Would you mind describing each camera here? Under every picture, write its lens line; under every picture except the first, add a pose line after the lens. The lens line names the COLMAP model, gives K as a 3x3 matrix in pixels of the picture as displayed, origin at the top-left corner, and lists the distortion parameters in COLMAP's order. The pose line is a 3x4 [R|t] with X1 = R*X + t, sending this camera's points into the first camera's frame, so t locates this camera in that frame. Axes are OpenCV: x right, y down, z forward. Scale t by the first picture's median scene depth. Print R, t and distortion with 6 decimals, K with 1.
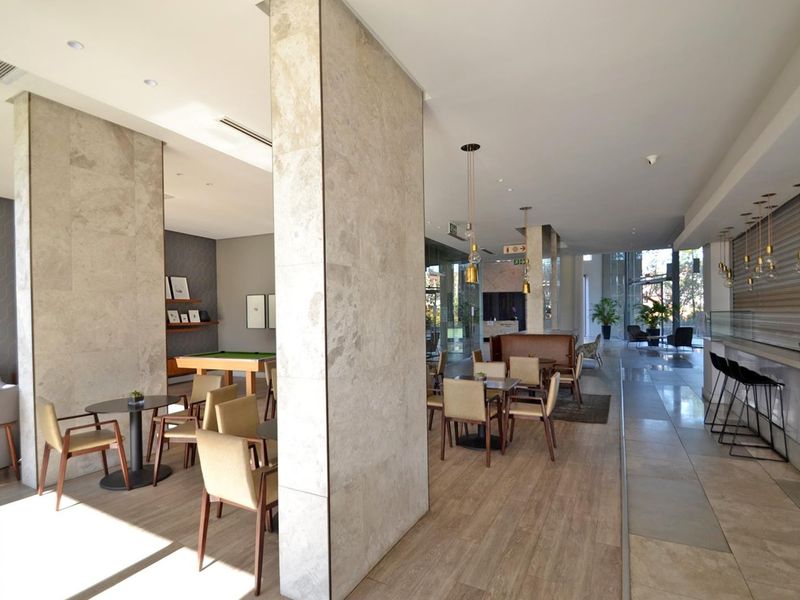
lens RADIAL K [[396.1, 0, 400.0], [0, 396.1, 300.0], [0, 0, 1]] dist [0.011031, -0.014025]
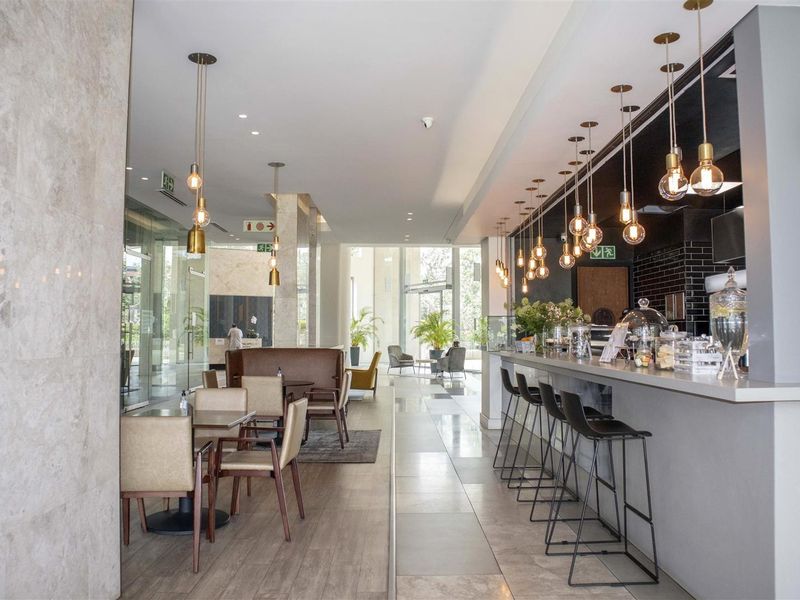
lens RADIAL K [[622.6, 0, 400.0], [0, 622.6, 300.0], [0, 0, 1]] dist [-0.115311, 0.069643]
pose [[0.873412, 0.039433, 0.485382, -0.020804], [-0.009394, 0.997895, -0.064167, 0.118189], [-0.486891, 0.051484, 0.871944, -0.076402]]
